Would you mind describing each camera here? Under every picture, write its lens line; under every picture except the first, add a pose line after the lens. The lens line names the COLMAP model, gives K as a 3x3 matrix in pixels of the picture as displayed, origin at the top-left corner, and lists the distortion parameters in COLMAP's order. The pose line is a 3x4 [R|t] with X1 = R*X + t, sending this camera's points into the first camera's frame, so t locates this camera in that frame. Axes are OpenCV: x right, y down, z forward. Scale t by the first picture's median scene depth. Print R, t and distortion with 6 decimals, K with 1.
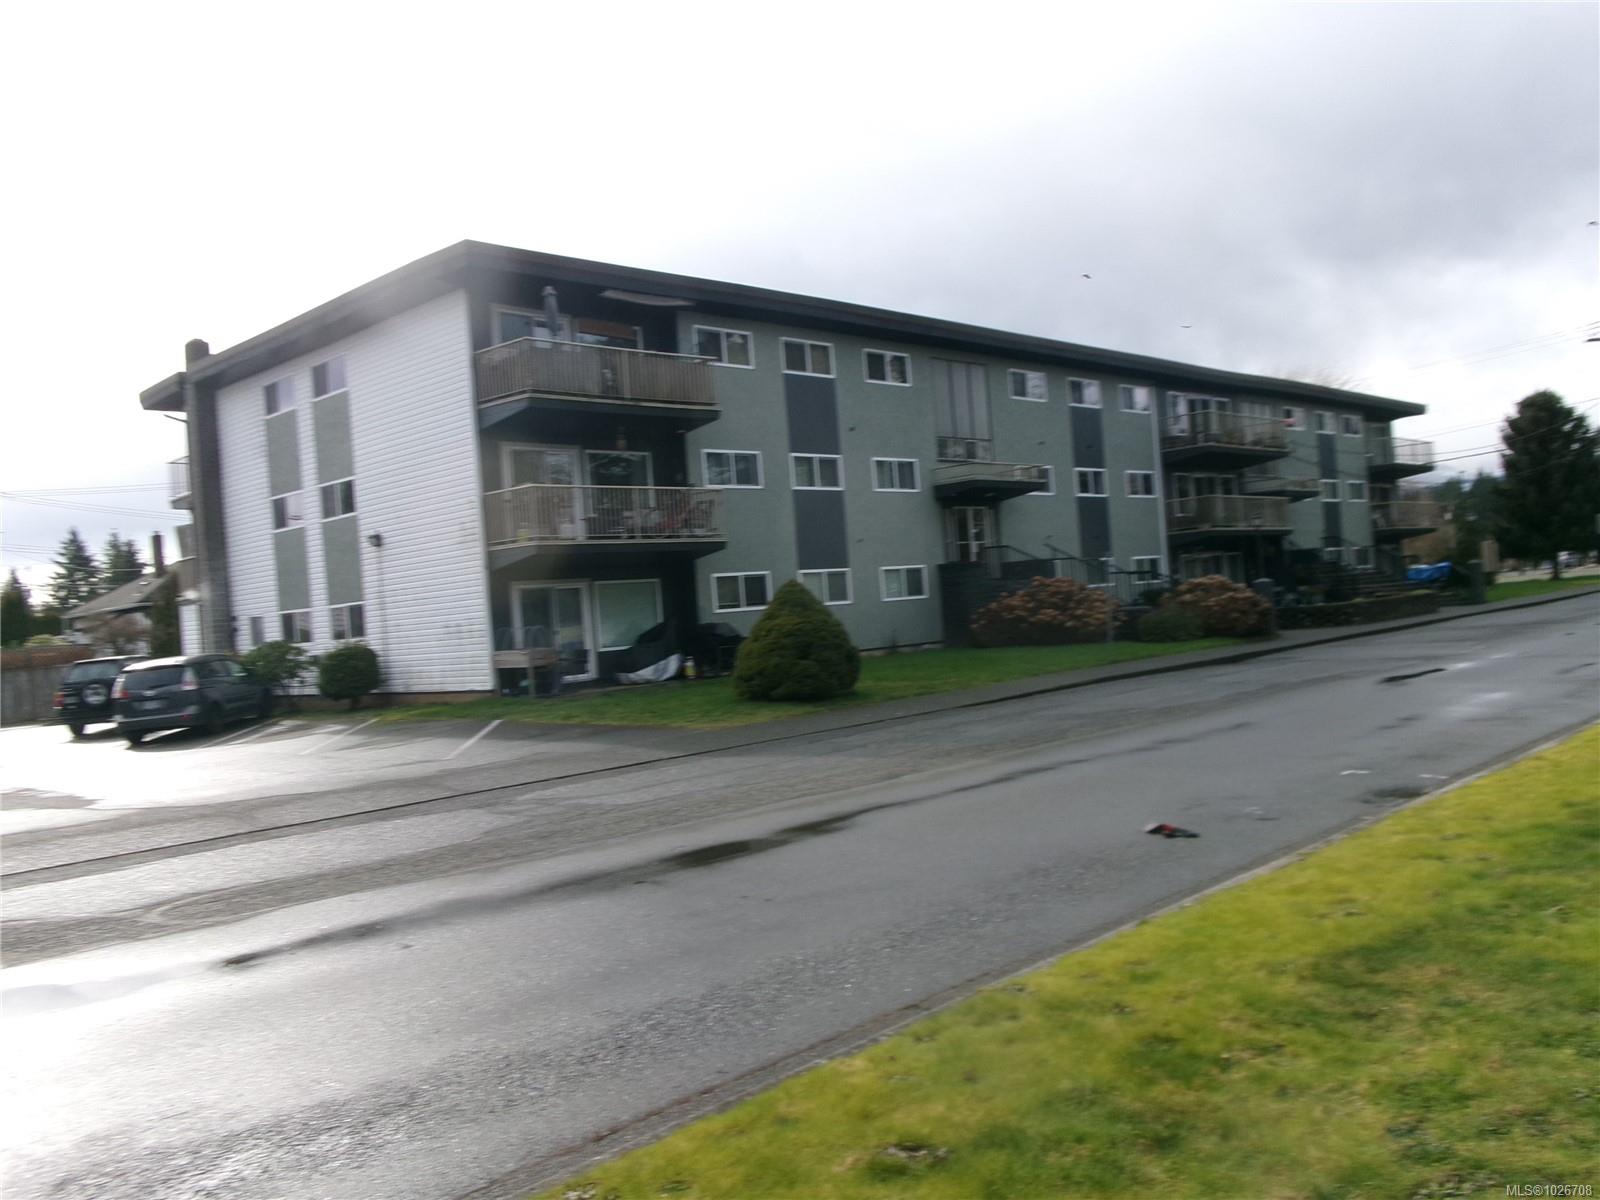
lens RADIAL K [[1305.6, 0, 800.0], [0, 1305.6, 600.0], [0, 0, 1]] dist [-0.002547, 0.003270]
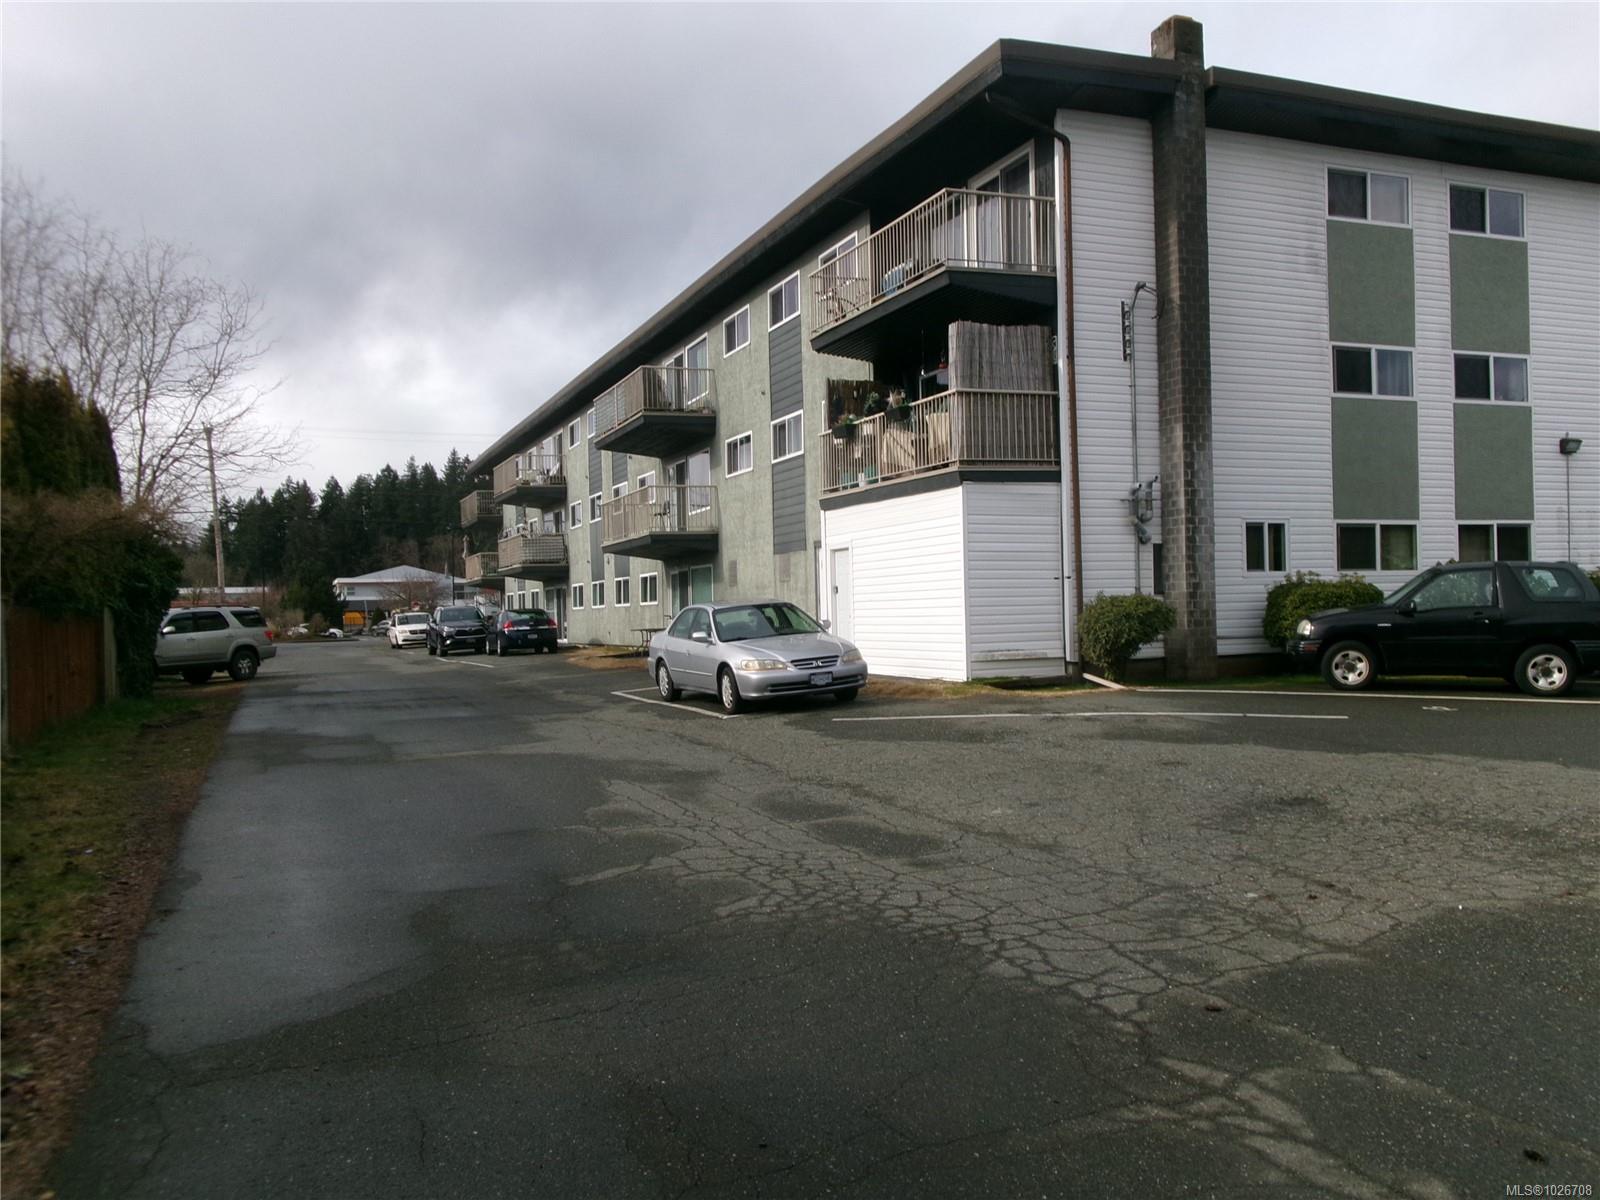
lens RADIAL K [[1305.6, 0, 800.0], [0, 1305.6, 600.0], [0, 0, 1]] dist [-0.002547, 0.003270]
pose [[0.398742, 0.070156, 0.914376, -1.193905], [-0.011559, 0.997375, -0.071483, 0.106805], [-0.916990, 0.017934, 0.398506, 1.085332]]
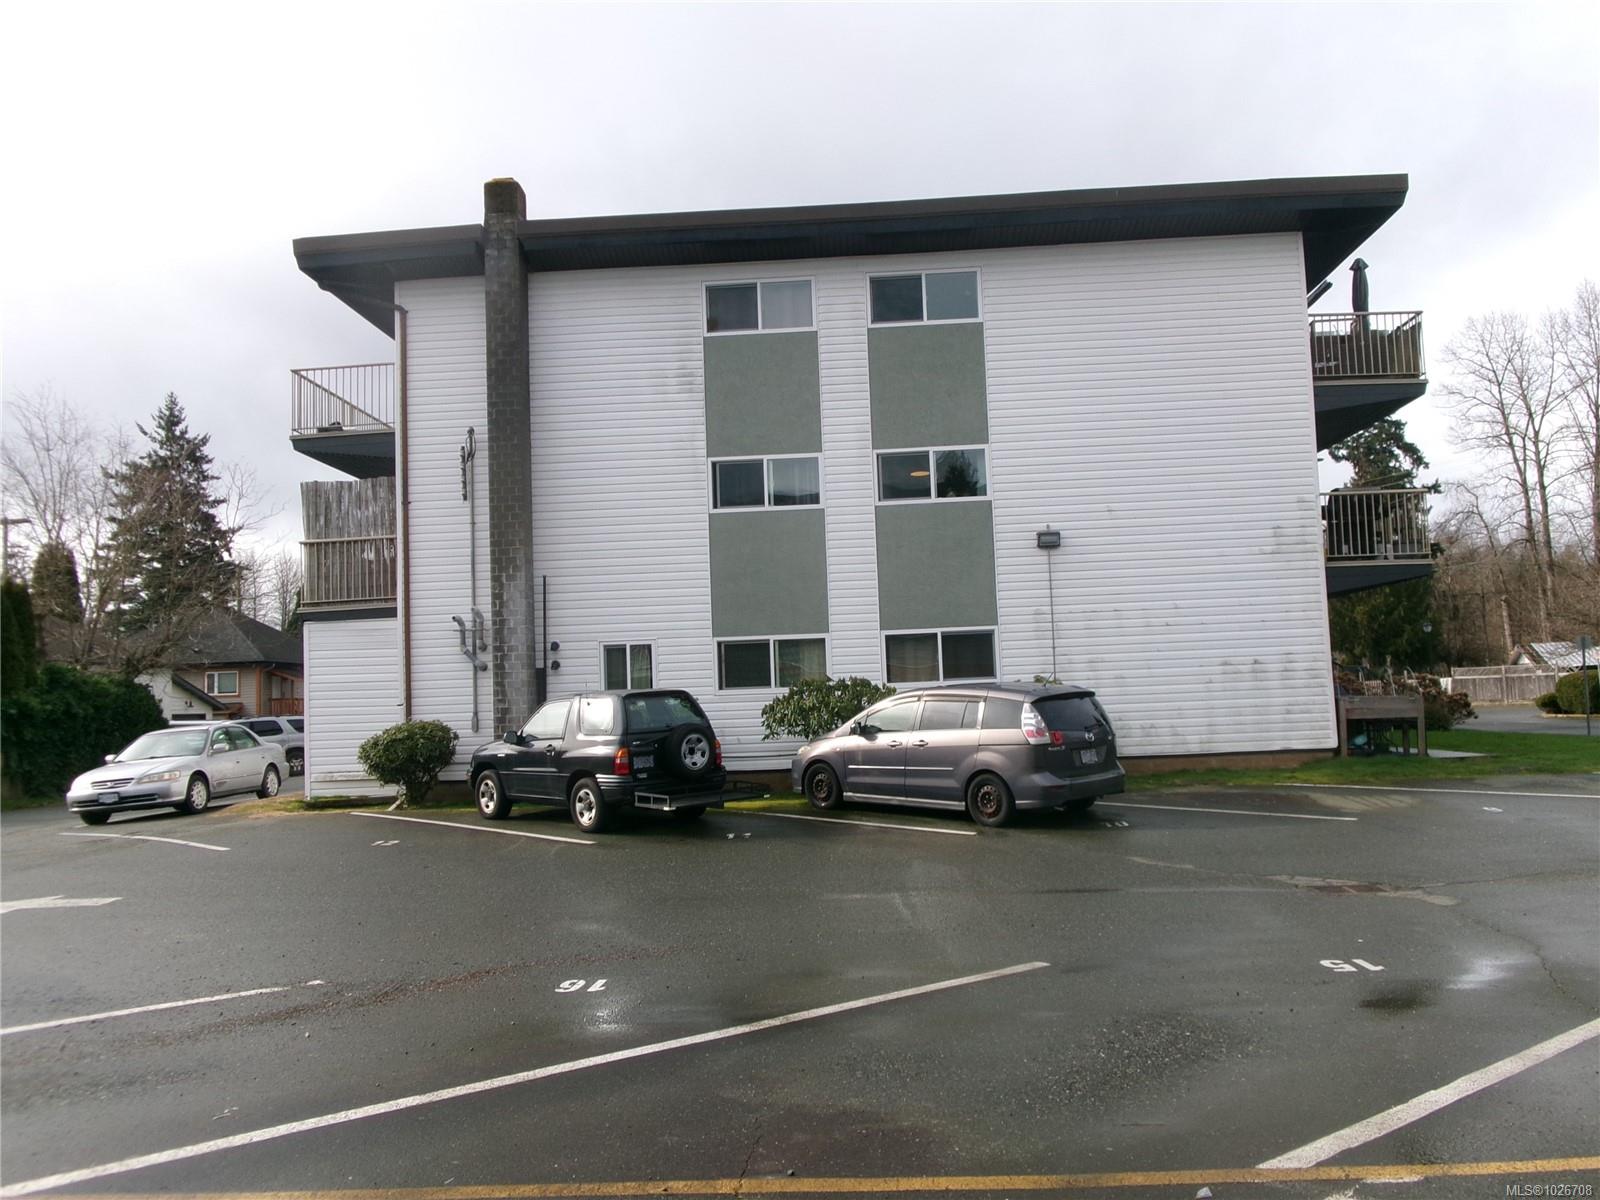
lens RADIAL K [[1305.6, 0, 800.0], [0, 1305.6, 600.0], [0, 0, 1]] dist [-0.002547, 0.003270]
pose [[0.748377, 0.097774, 0.656027, -0.860097], [-0.021282, 0.992106, -0.123586, 0.074635], [-0.662932, 0.078527, 0.744550, 0.556291]]
